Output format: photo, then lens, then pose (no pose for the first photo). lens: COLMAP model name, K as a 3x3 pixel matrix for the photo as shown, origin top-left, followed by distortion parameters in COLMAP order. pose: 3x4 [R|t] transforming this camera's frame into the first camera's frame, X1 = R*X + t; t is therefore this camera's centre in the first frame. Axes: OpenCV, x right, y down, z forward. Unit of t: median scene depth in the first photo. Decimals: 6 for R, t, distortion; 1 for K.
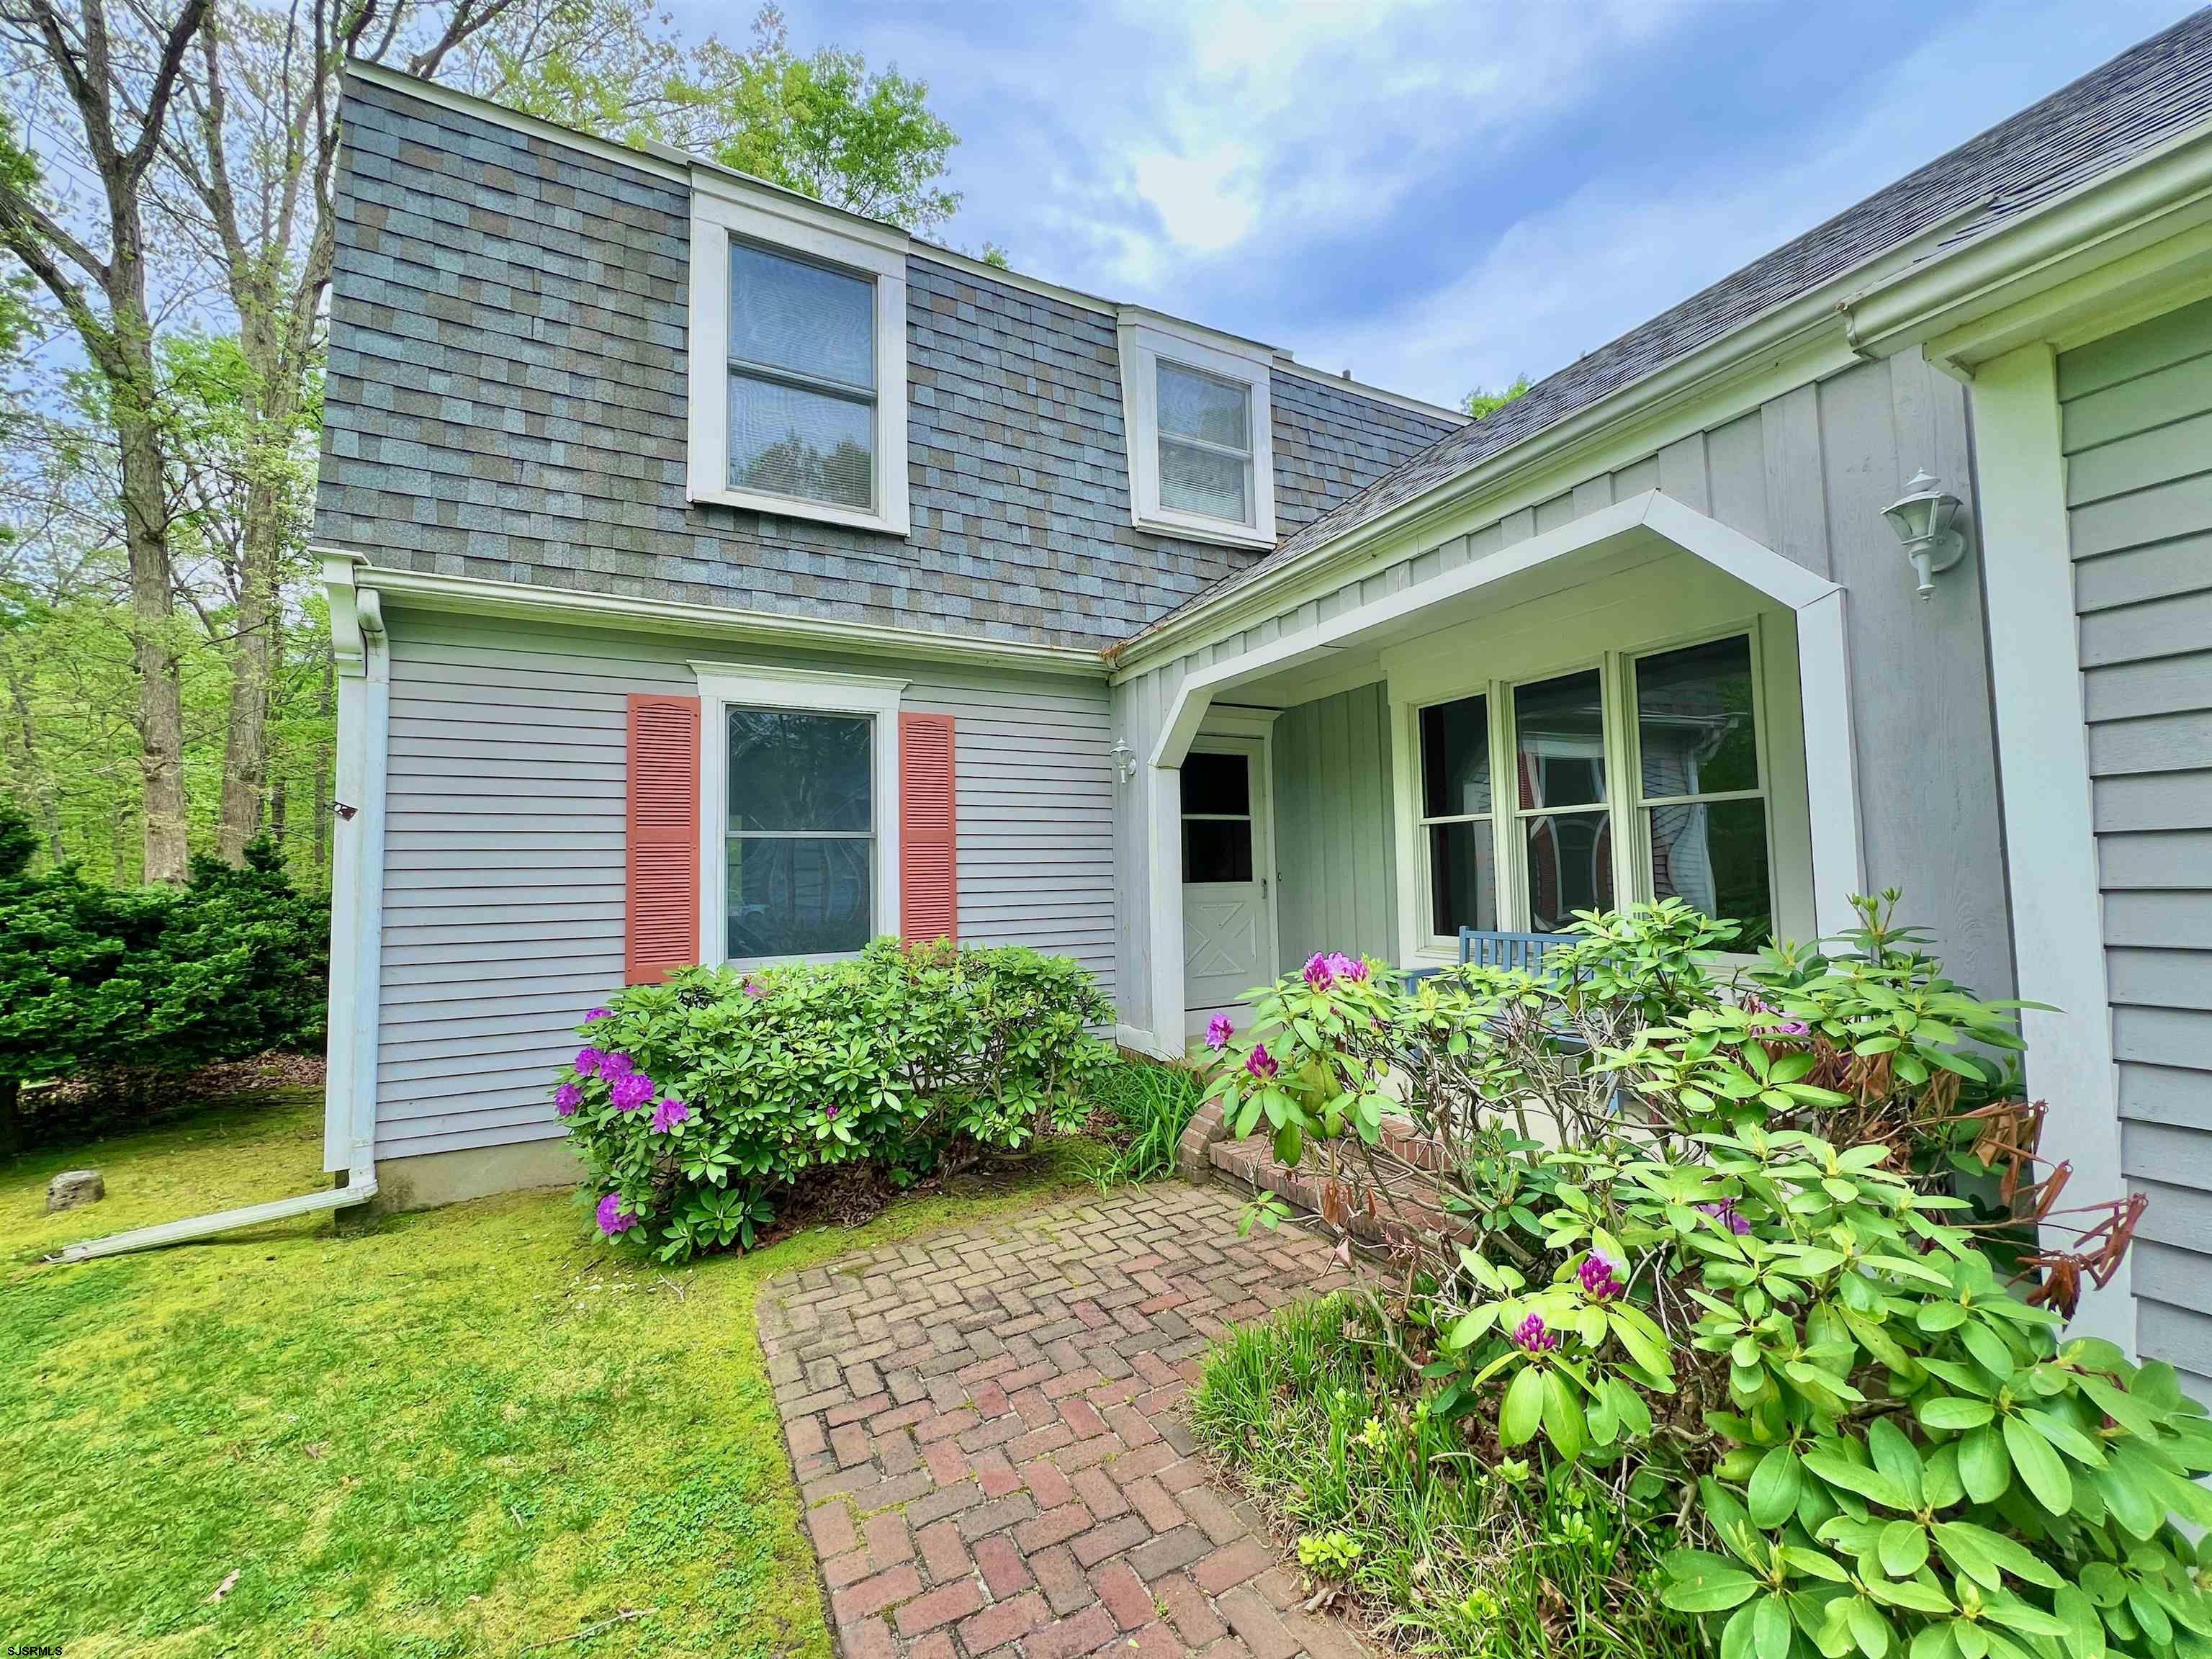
lens RADIAL K [[875.7, 0, 1106.0], [0, 875.7, 829.5], [0, 0, 1]] dist [-0.001877, -0.000210]
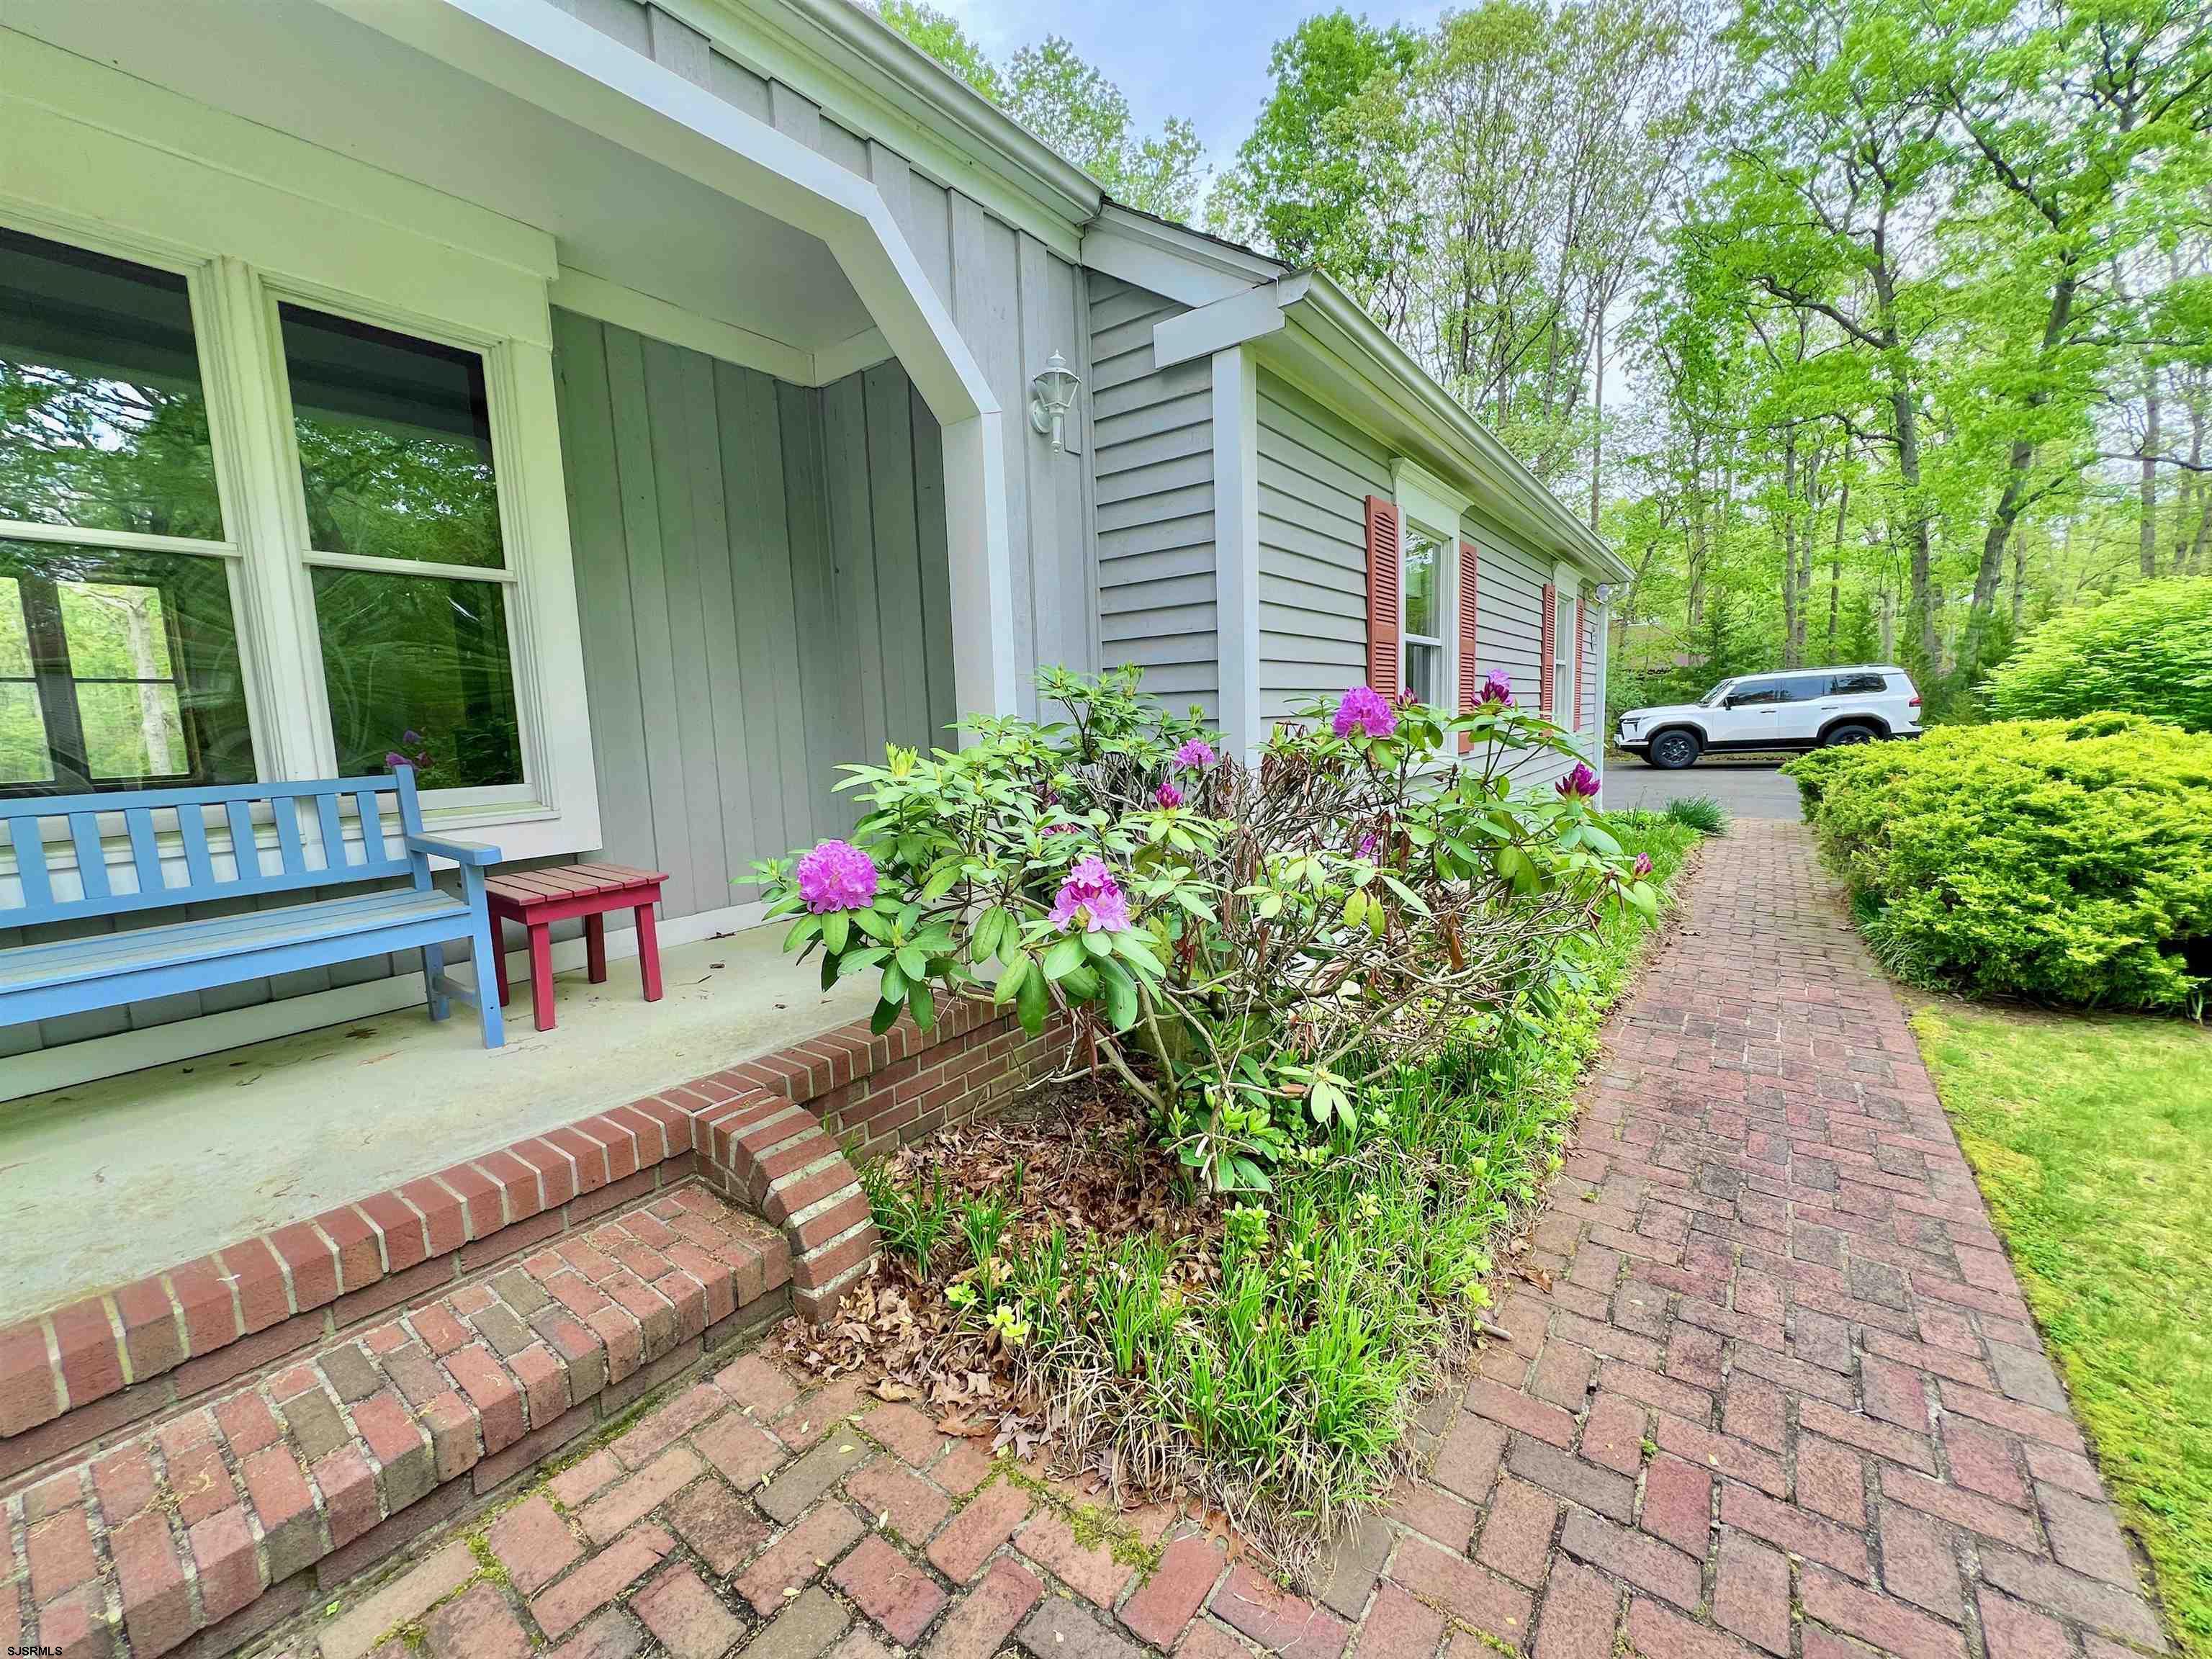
lens RADIAL K [[875.7, 0, 1106.0], [0, 875.7, 829.5], [0, 0, 1]] dist [-0.001877, -0.000210]
pose [[-0.405250, -0.082229, 0.910500, -0.238715], [-0.015260, 0.996416, 0.083196, 0.108220], [-0.914078, 0.019821, -0.405053, 0.946396]]
